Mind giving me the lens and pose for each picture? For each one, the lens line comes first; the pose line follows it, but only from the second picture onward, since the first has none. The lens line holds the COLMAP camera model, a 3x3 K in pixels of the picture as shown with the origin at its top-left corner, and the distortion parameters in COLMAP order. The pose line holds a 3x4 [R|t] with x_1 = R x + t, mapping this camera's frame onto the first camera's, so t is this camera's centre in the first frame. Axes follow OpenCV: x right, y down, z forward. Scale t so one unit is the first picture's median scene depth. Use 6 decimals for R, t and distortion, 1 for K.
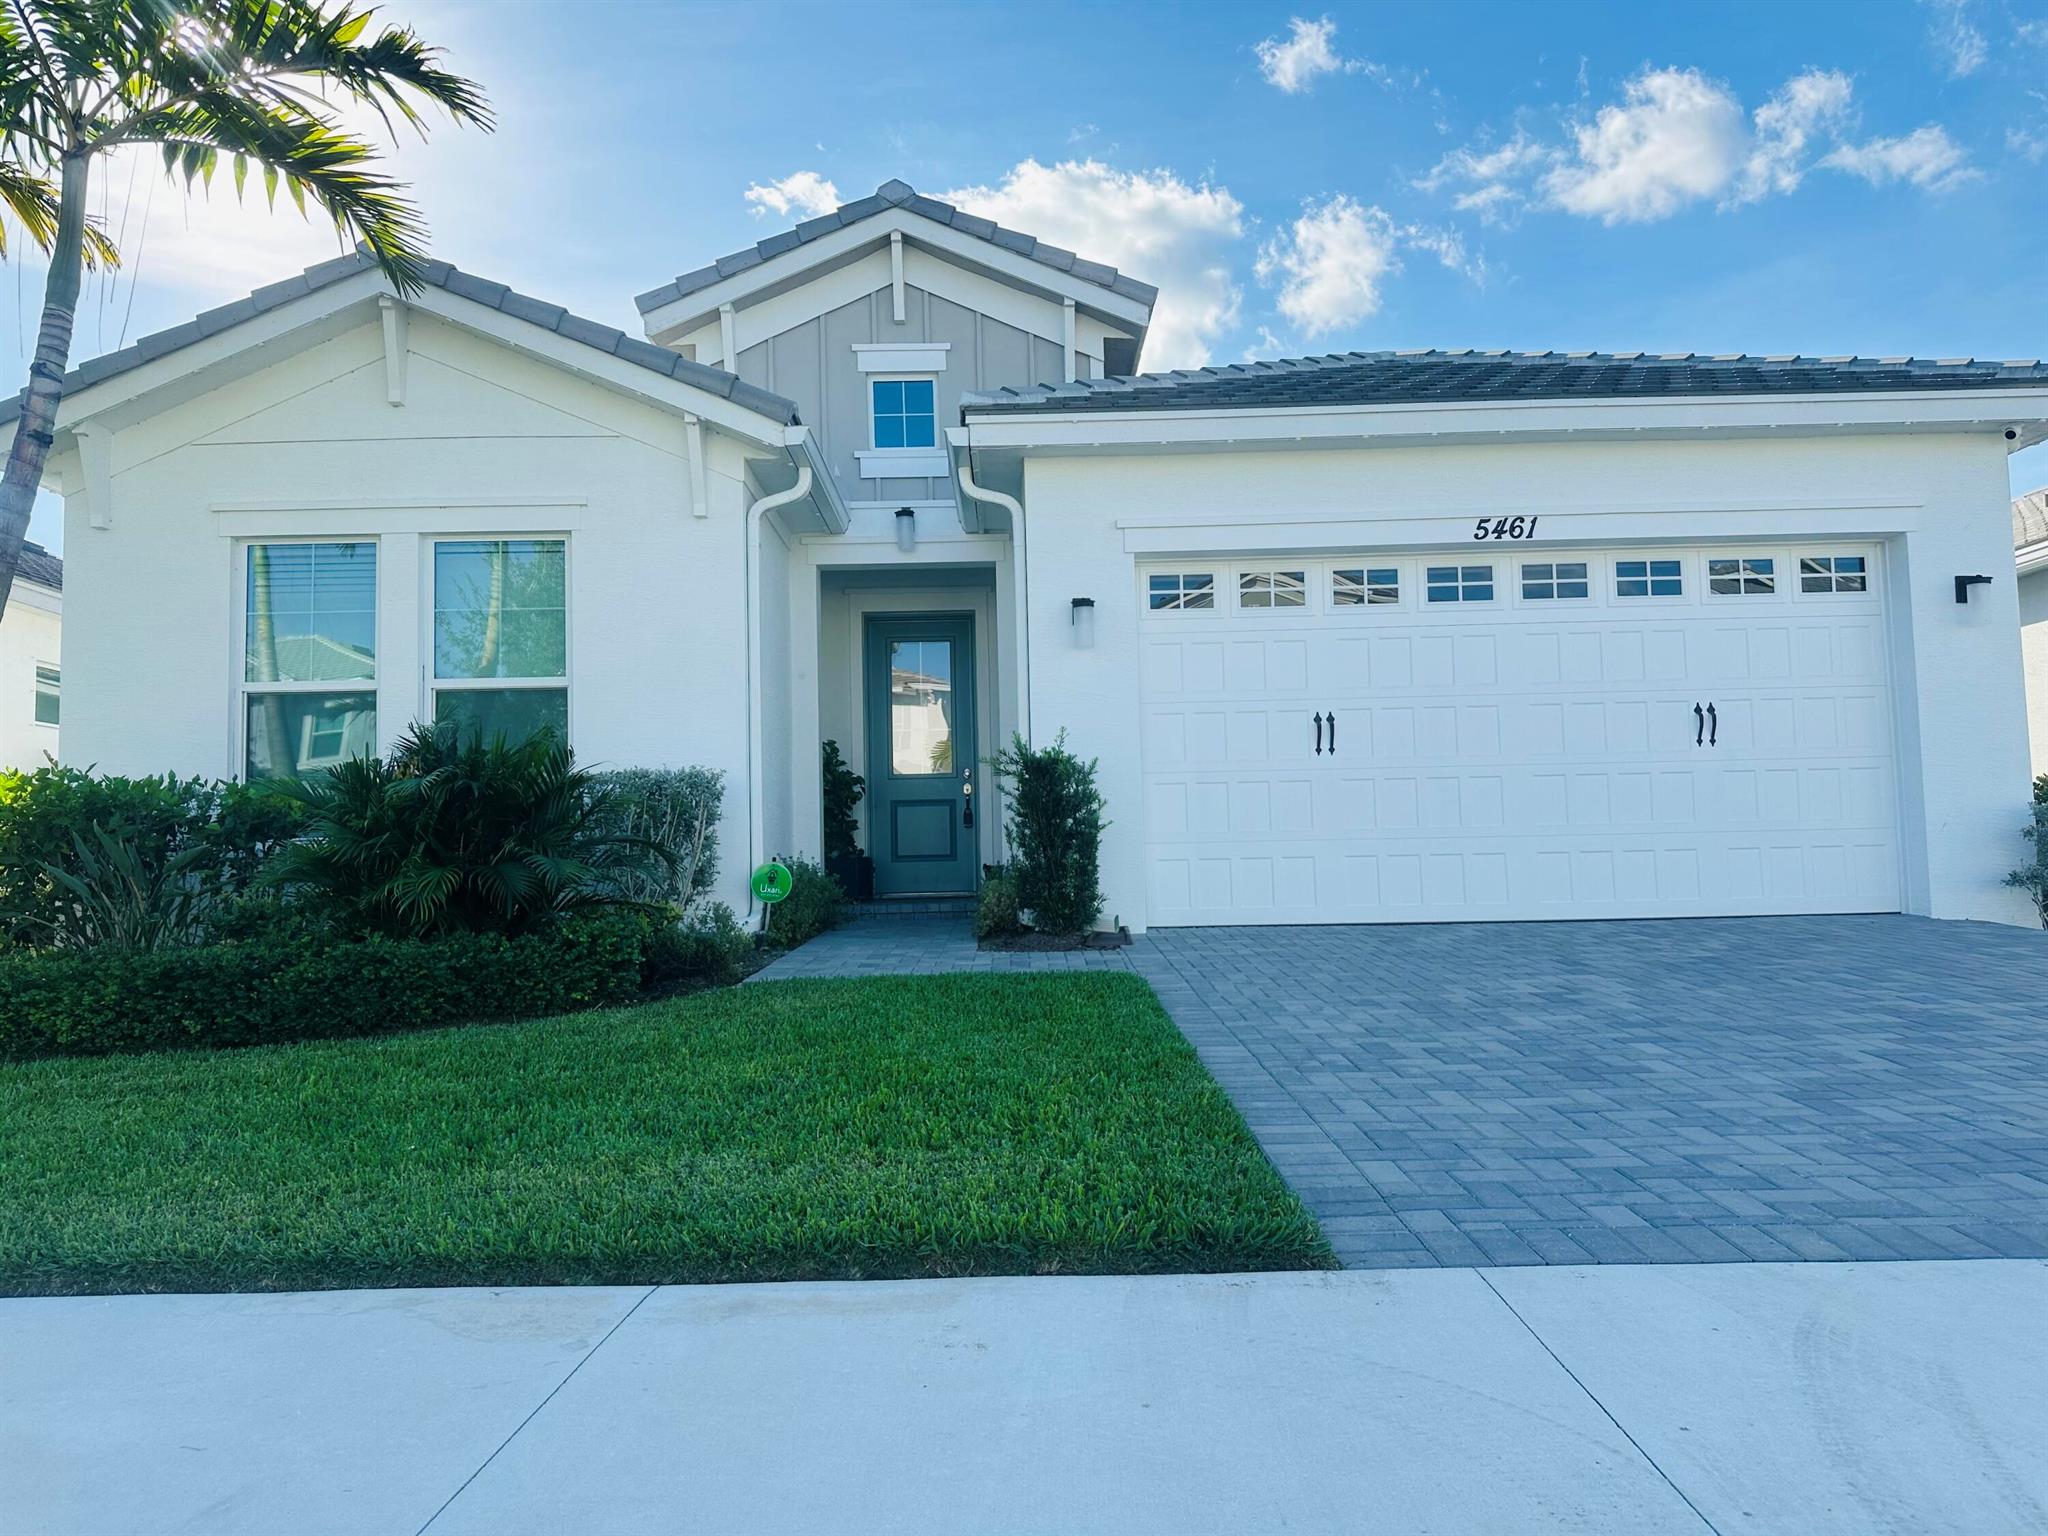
lens RADIAL K [[1433.3, 0, 1029.9], [0, 1433.3, 762.2], [0, 0, 1]] dist [0.074916, -0.033335]
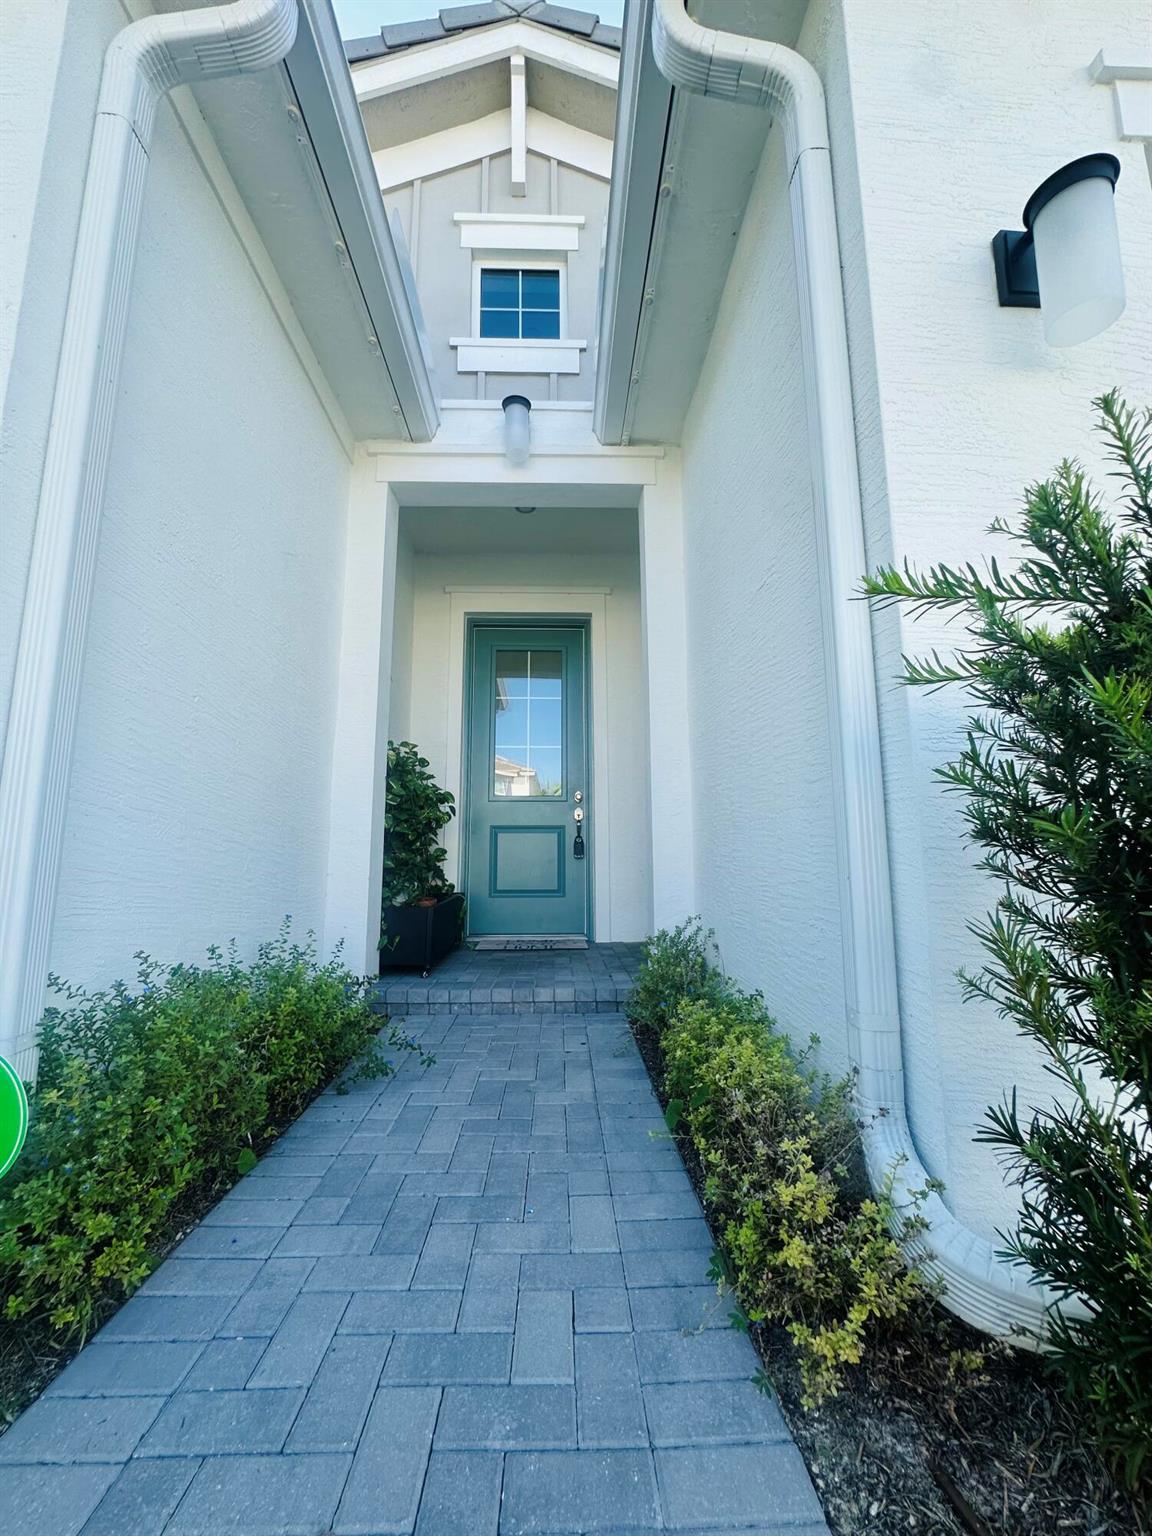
lens RADIAL K [[613.6, 0, 574.3], [0, 613.6, 765.4], [0, 0, 1]] dist [-0.000695, -0.000492]
pose [[0.999642, 0.021340, 0.016120, -0.059693], [-0.019905, 0.996227, -0.084470, 0.023472], [-0.017862, 0.084119, 0.996296, 0.706343]]
